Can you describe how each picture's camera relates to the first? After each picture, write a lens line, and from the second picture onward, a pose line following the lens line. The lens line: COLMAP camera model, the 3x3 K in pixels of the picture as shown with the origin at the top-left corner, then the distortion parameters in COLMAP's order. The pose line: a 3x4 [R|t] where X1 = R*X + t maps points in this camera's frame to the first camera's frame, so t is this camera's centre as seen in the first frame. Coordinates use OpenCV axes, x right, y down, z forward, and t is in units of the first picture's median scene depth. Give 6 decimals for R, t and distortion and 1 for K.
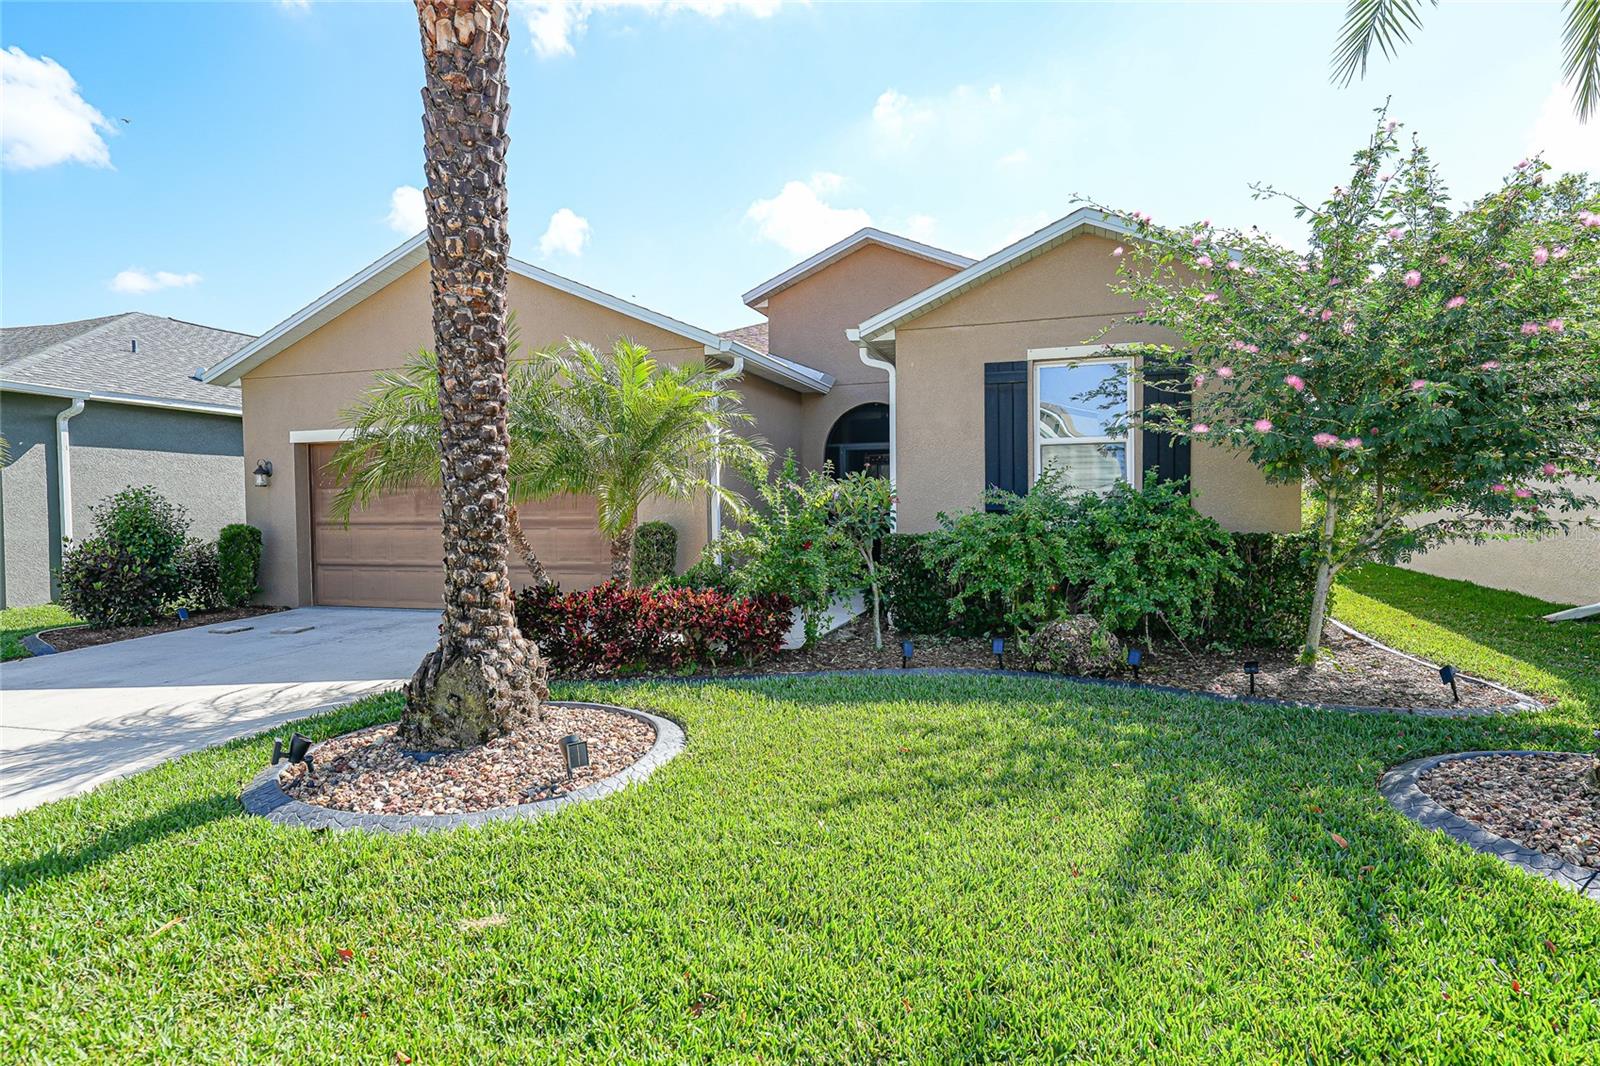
lens RADIAL K [[877.3, 0, 816.4], [0, 877.3, 534.7], [0, 0, 1]] dist [0.007846, 0.000150]
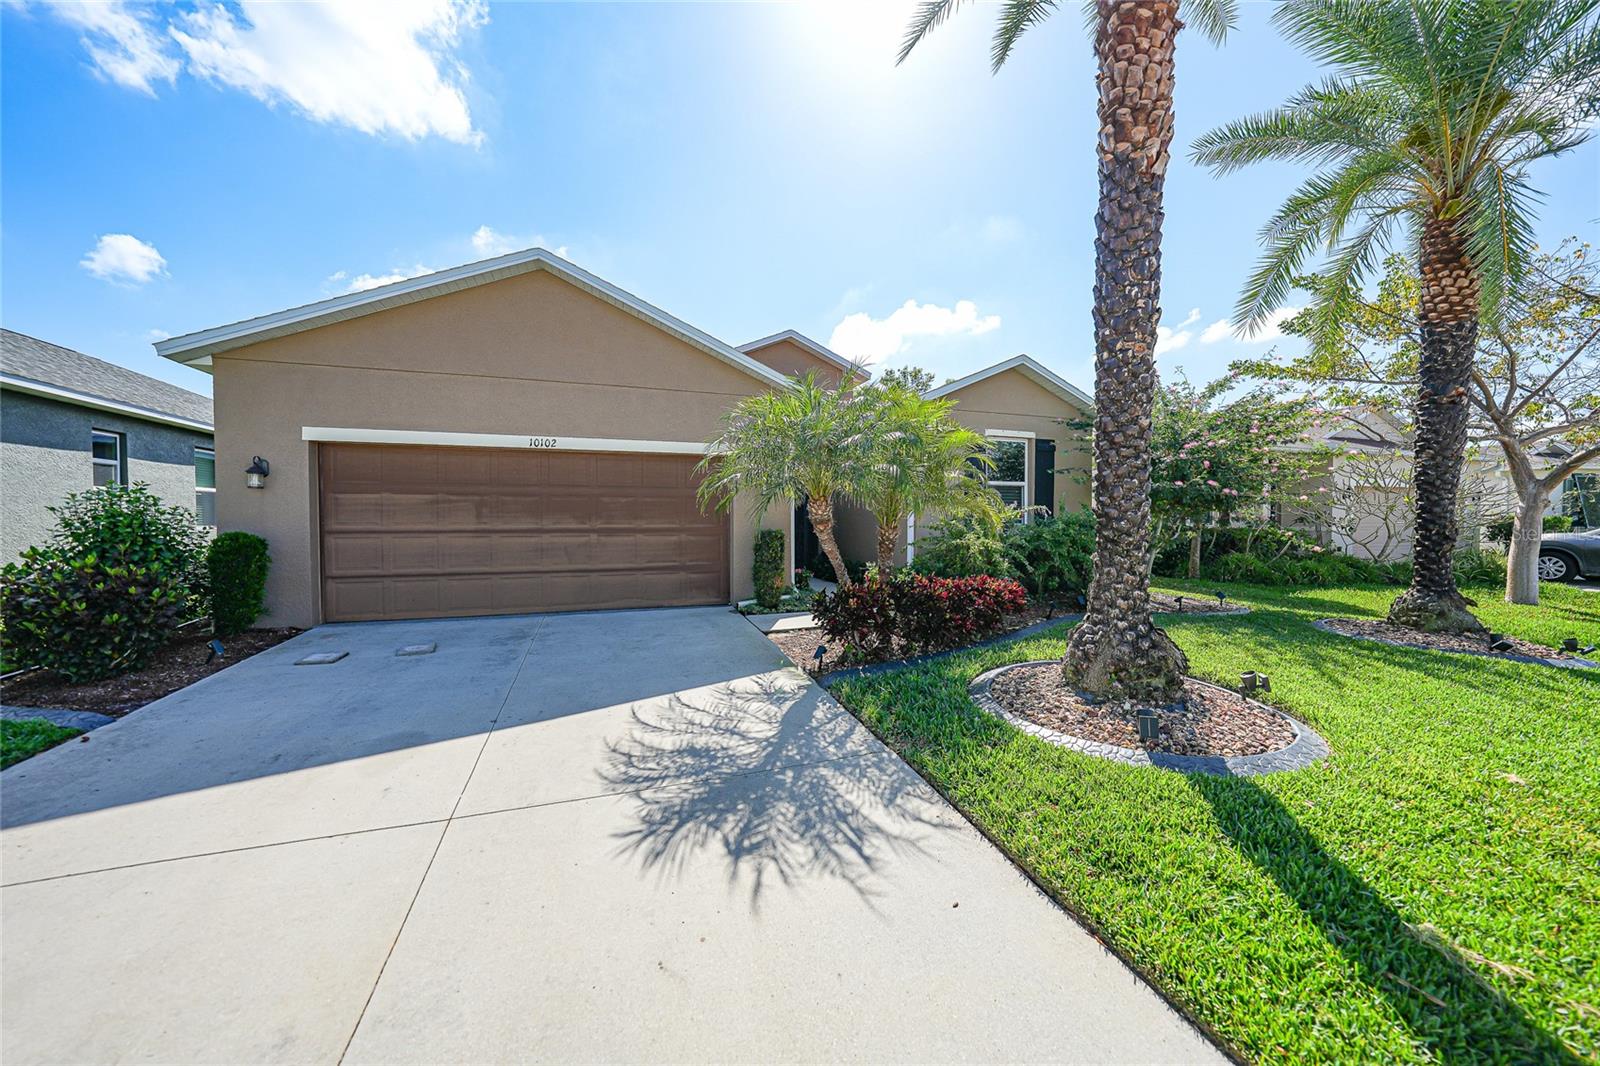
lens RADIAL K [[558.9, 0, 806.2], [0, 558.9, 531.1], [0, 0, 1]] dist [-0.027846, 0.006679]
pose [[0.795745, -0.001177, 0.605631, -0.610999], [0.010309, 0.999880, -0.011603, -0.002136], [-0.605544, 0.015476, 0.795661, 0.300457]]
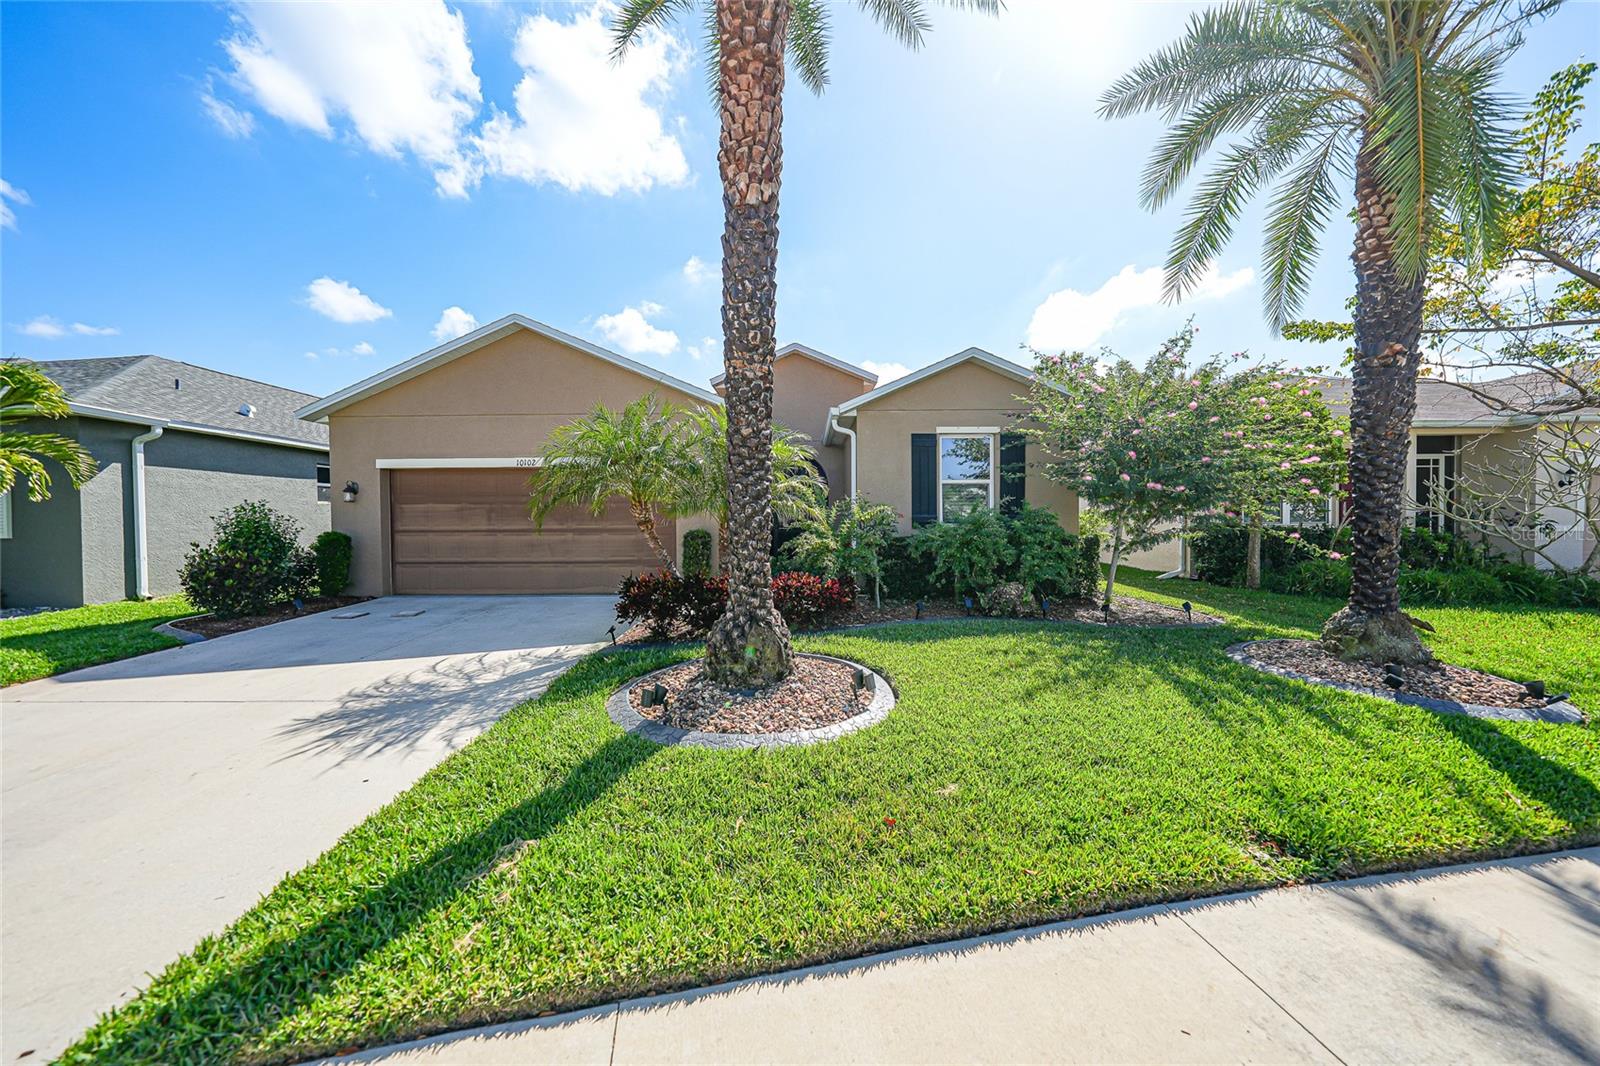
lens RADIAL K [[558.9, 0, 806.2], [0, 558.9, 531.1], [0, 0, 1]] dist [-0.027846, 0.006679]
pose [[0.951878, -0.000813, 0.306477, -0.285000], [0.005262, 0.999892, -0.013690, 0.001767], [-0.306433, 0.014644, 0.951780, 0.050036]]
